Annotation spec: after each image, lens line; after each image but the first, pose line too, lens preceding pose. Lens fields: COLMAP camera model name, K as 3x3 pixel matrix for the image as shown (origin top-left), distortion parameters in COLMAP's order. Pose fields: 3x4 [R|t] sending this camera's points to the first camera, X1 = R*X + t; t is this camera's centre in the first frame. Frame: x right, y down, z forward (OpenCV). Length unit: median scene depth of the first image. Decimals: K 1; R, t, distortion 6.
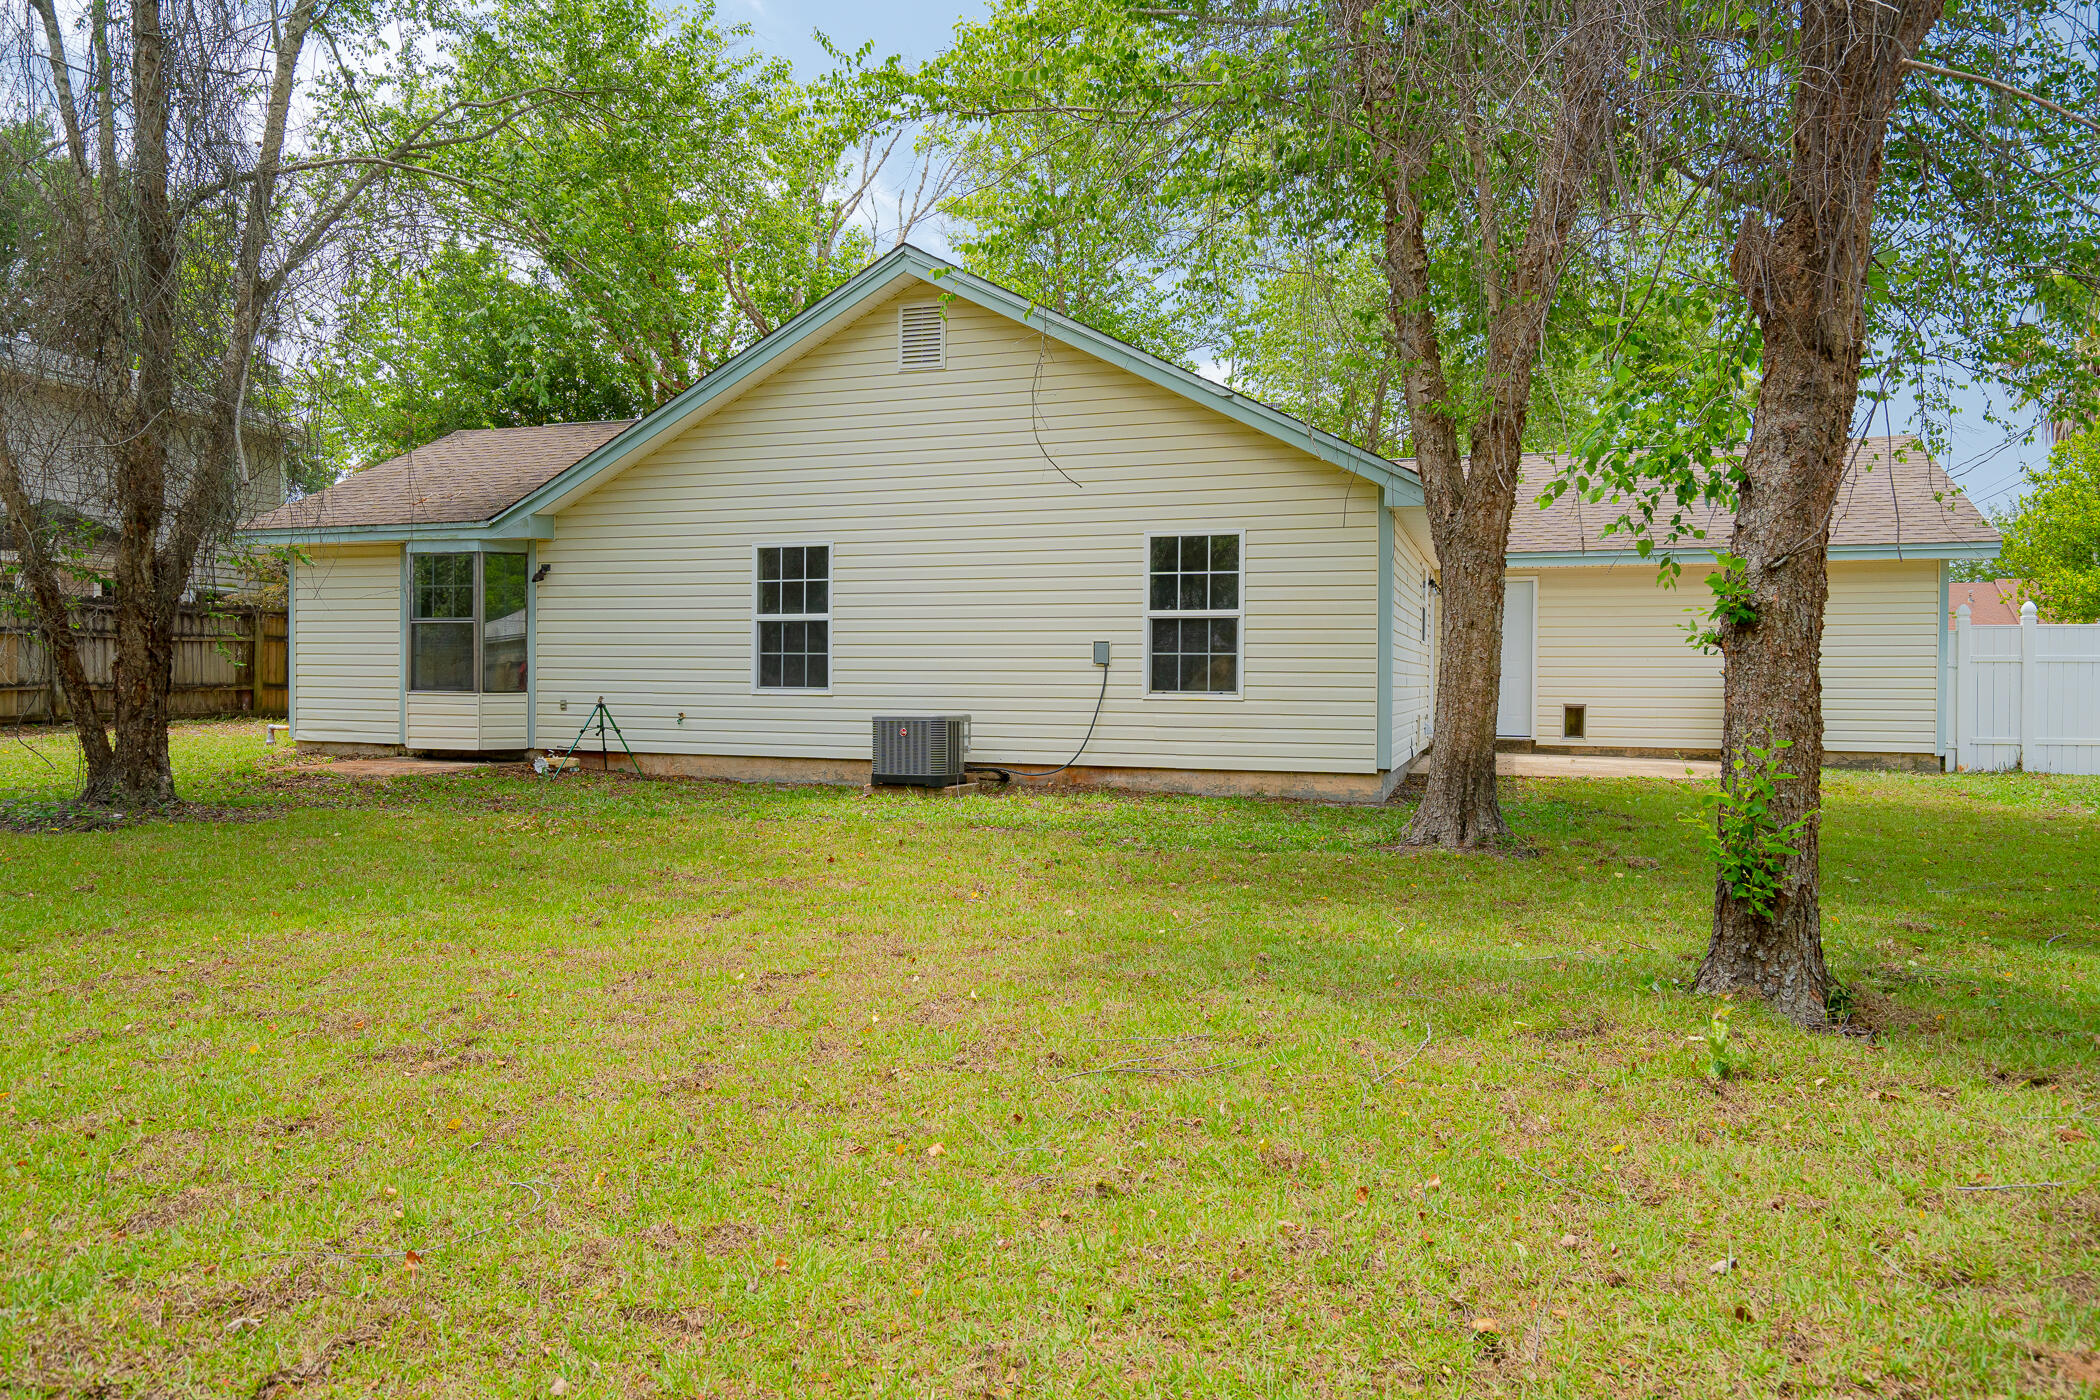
lens RADIAL K [[1304.1, 0, 1055.6], [0, 1304.1, 690.9], [0, 0, 1]] dist [0.008871, 0.001312]
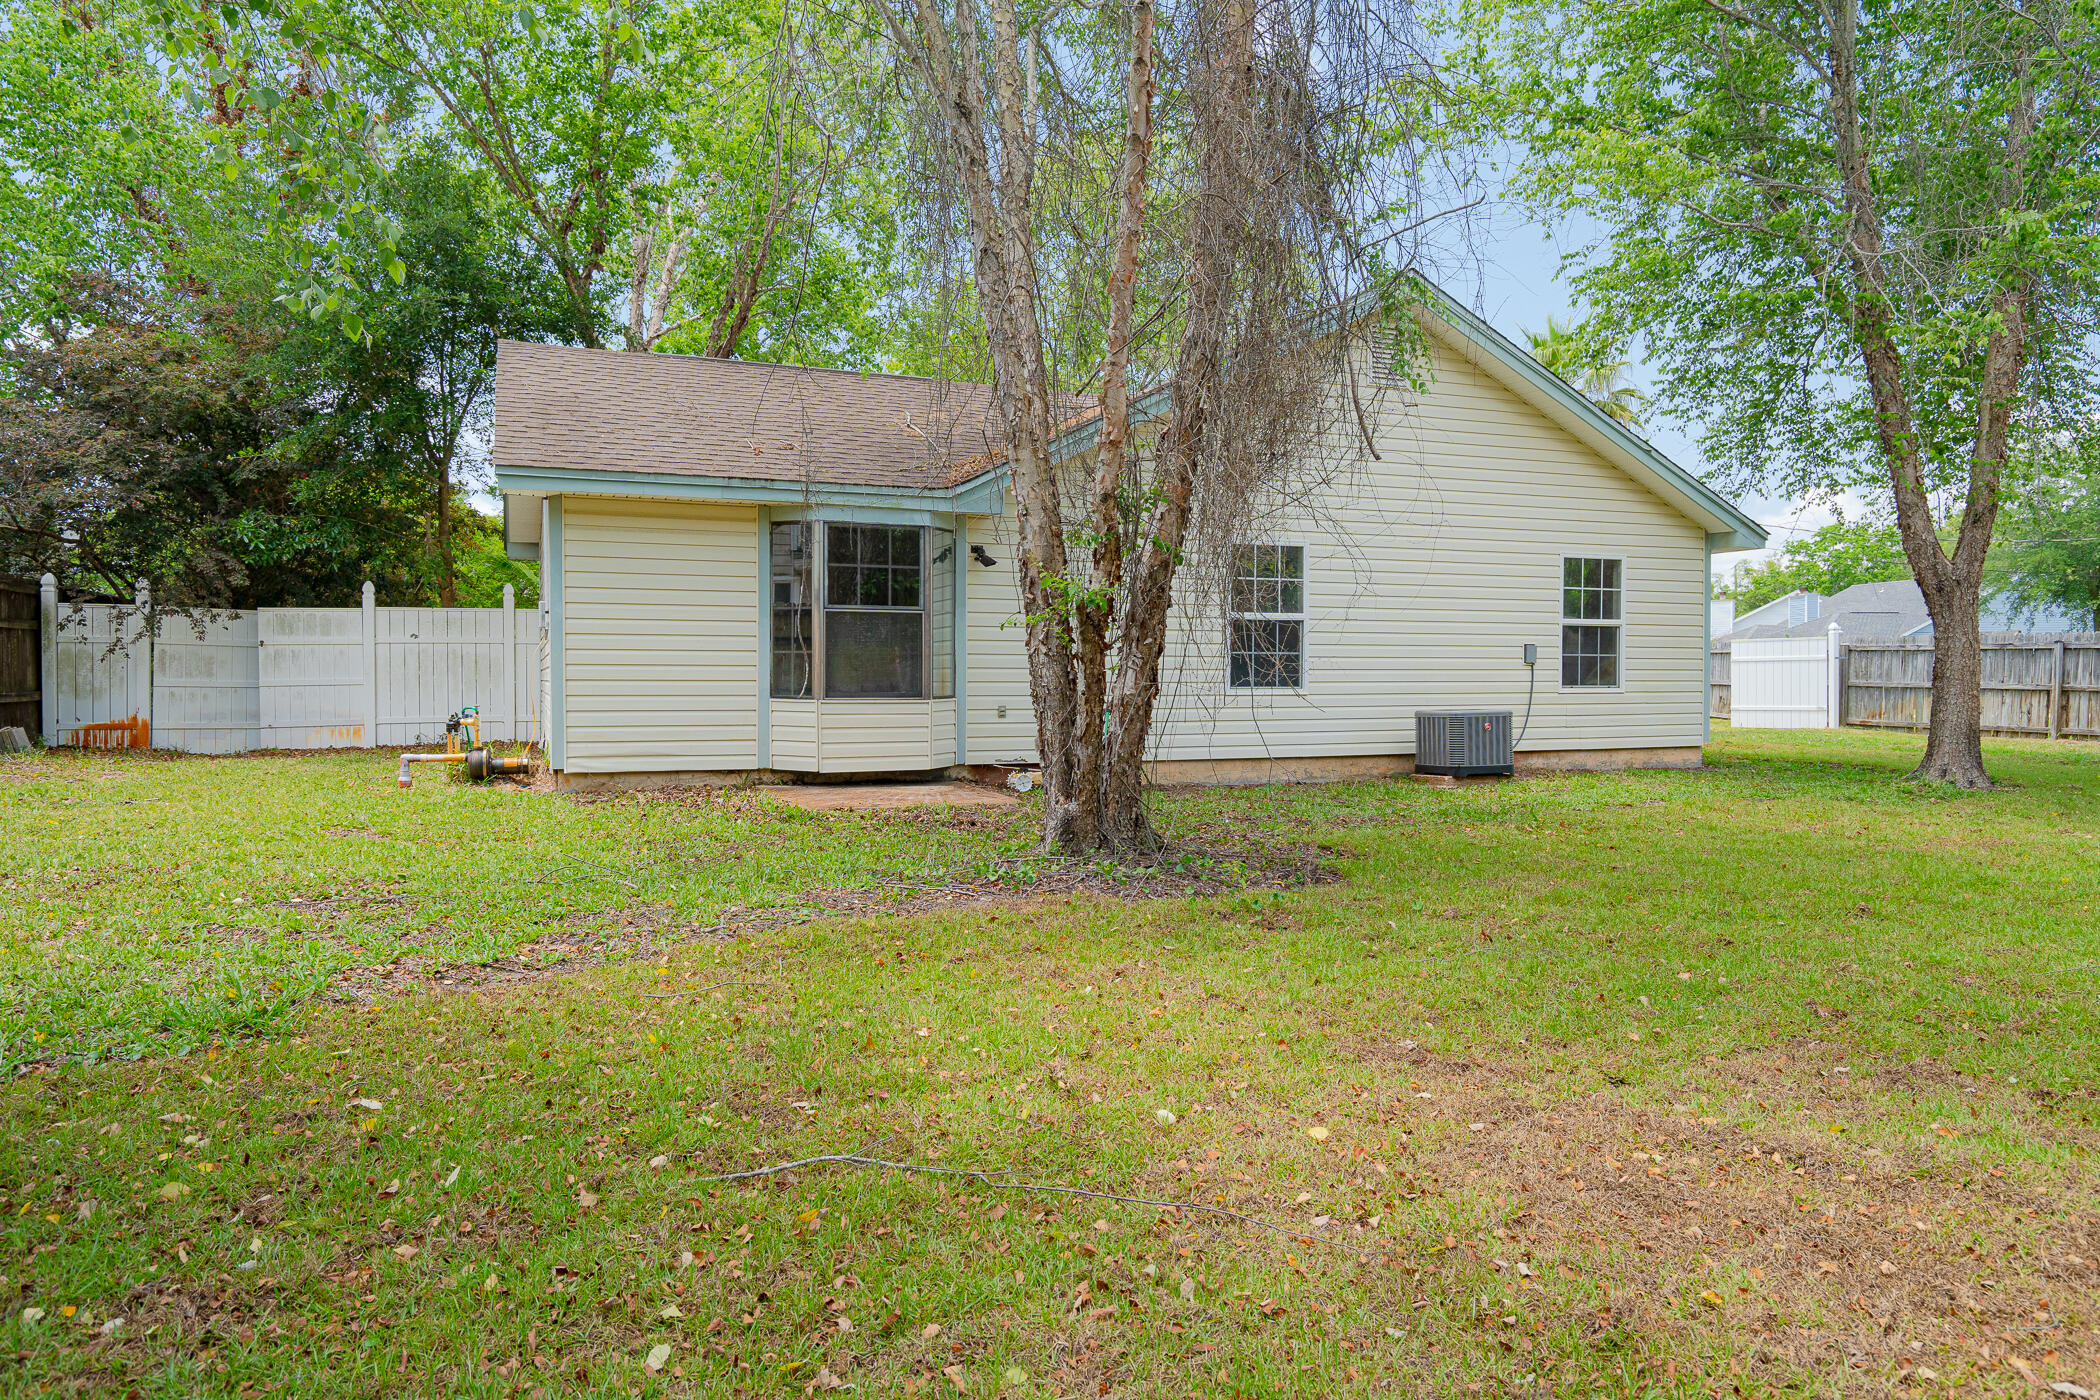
lens RADIAL K [[1304.1, 0, 1055.5], [0, 1304.1, 700.5], [0, 0, 1]] dist [0.008871, 0.001312]
pose [[0.768231, -0.019719, 0.639869, -1.040761], [0.012483, 0.999797, 0.015824, -0.011307], [-0.640051, -0.004169, 0.768321, 0.372699]]
